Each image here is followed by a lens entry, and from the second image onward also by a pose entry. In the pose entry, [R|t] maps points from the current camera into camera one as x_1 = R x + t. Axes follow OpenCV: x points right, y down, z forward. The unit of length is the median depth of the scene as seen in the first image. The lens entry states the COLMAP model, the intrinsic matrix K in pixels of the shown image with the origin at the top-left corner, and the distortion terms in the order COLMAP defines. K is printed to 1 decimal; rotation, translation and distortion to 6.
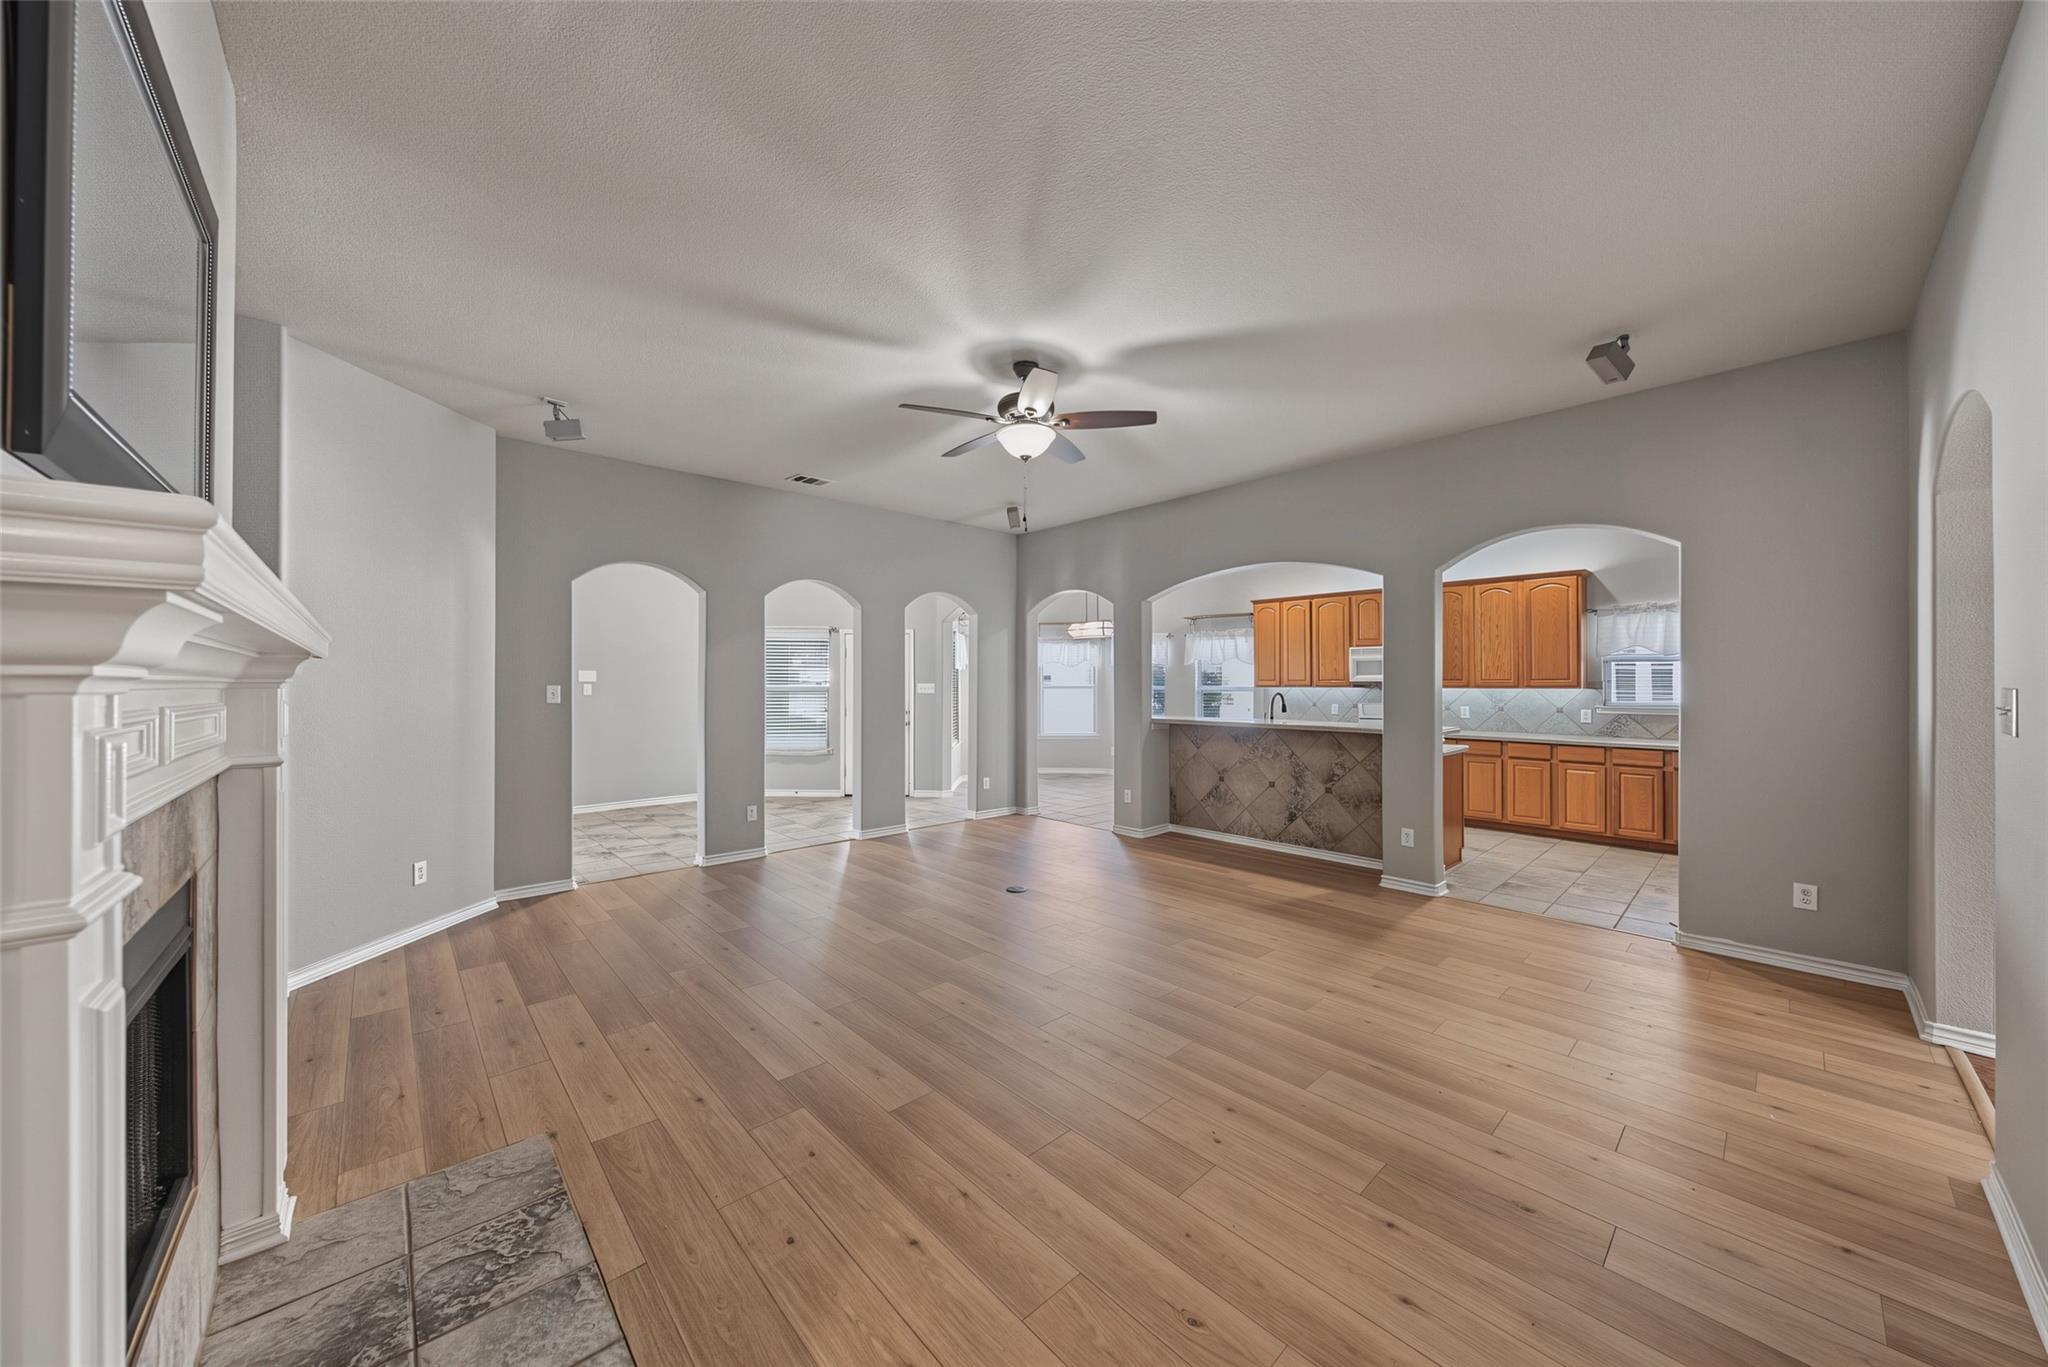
lens RADIAL K [[756.6, 0, 1015.4], [0, 756.6, 678.0], [0, 0, 1]] dist [0.000572, 0.000031]
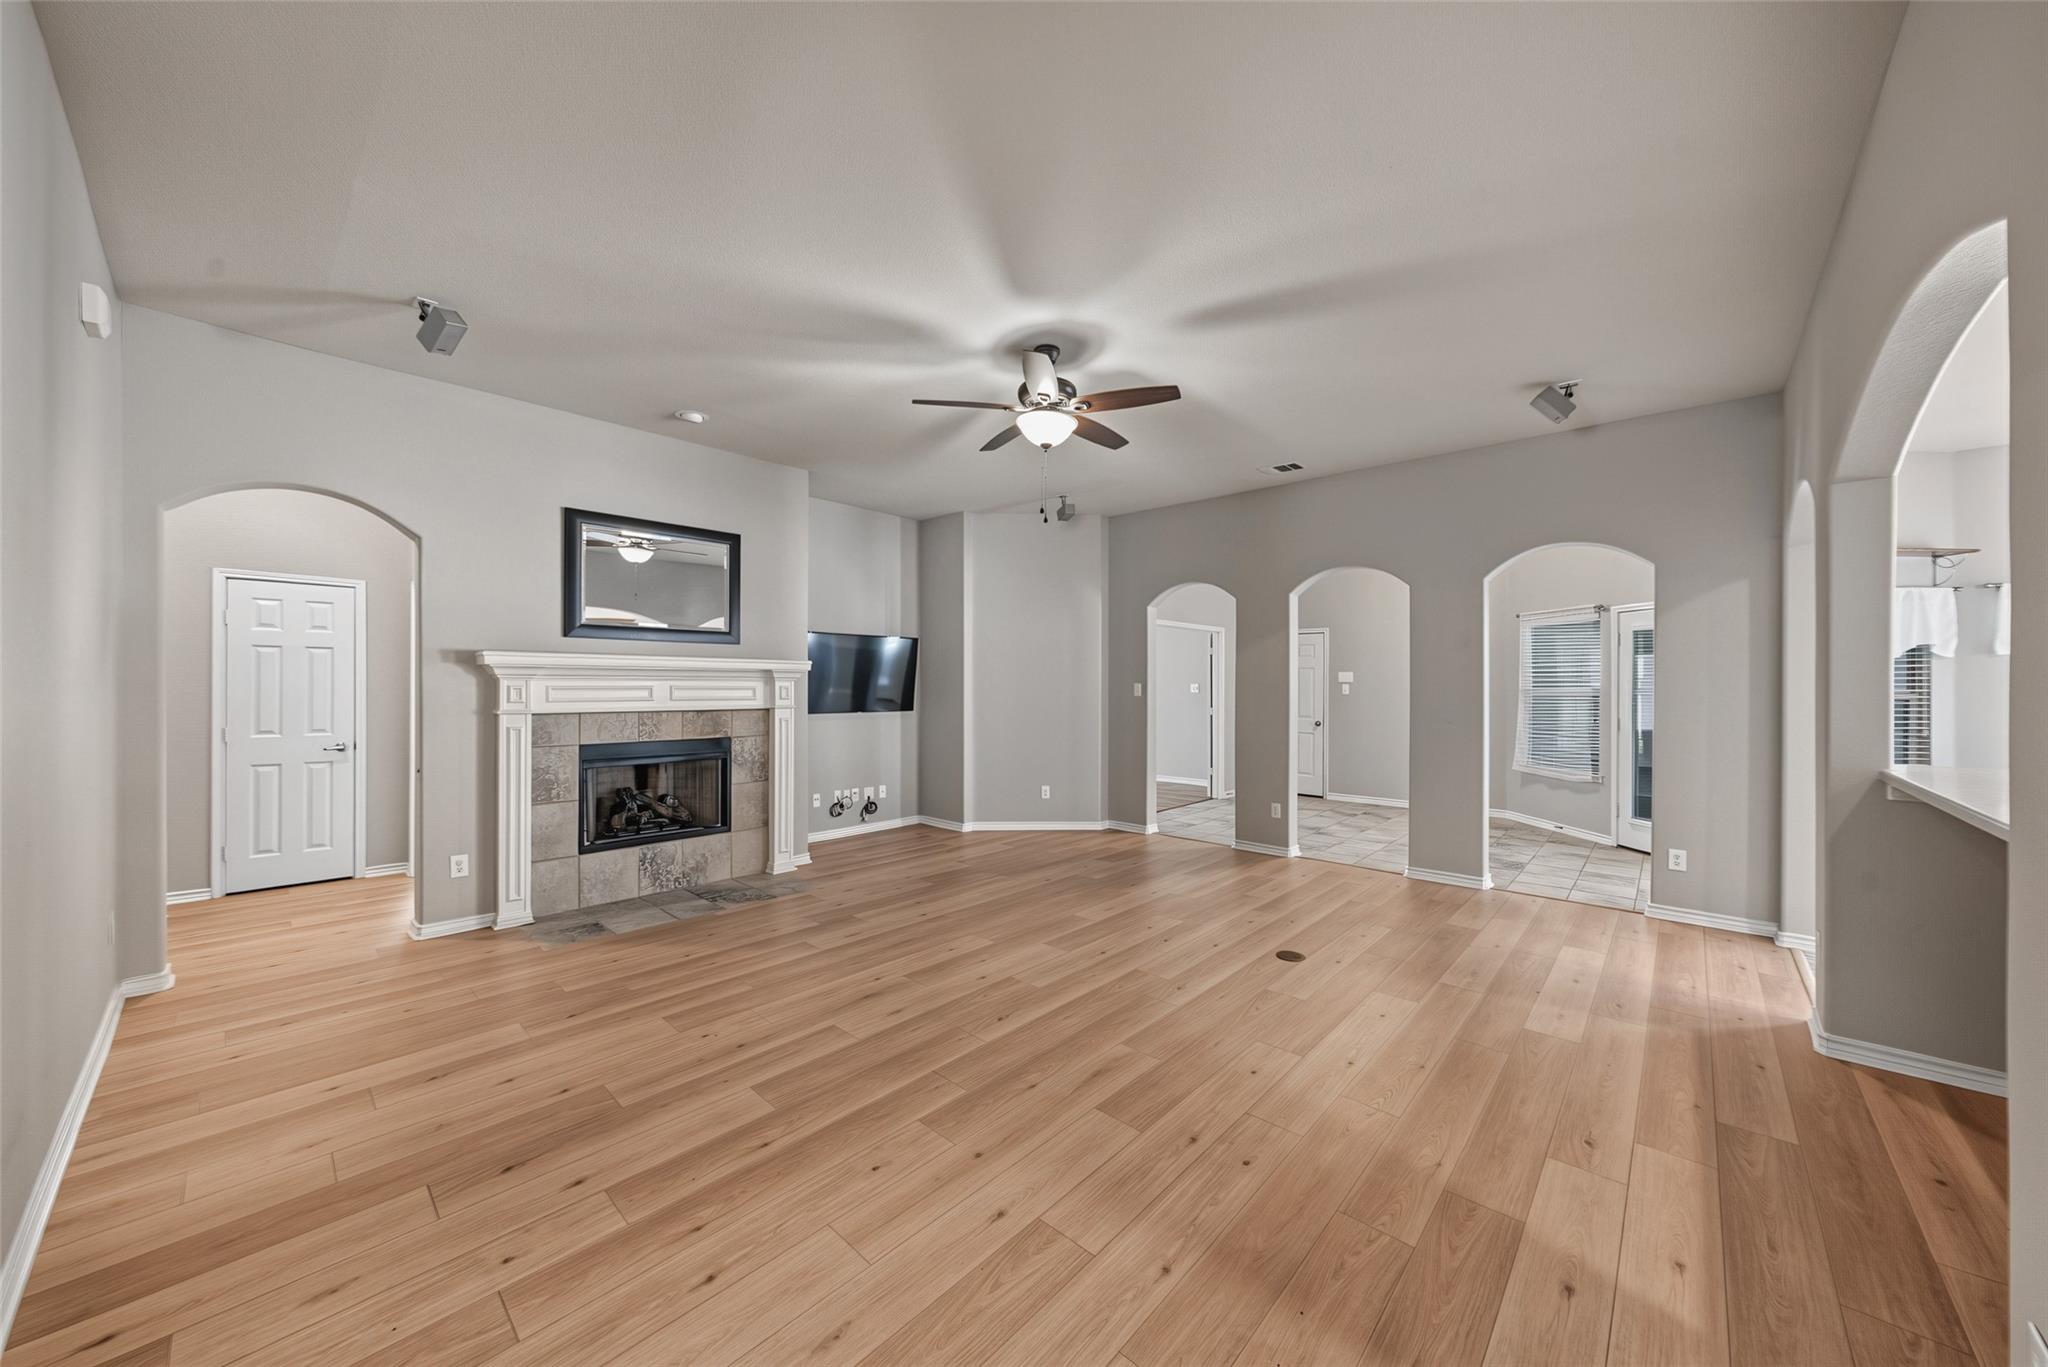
lens RADIAL K [[756.6, 0, 1015.4], [0, 756.6, 678.0], [0, 0, 1]] dist [0.000572, 0.000031]
pose [[0.026280, -0.006908, -0.999631, 0.529313], [0.001721, 0.999975, -0.006865, 0.006232], [0.999653, -0.001540, 0.026291, 0.506101]]
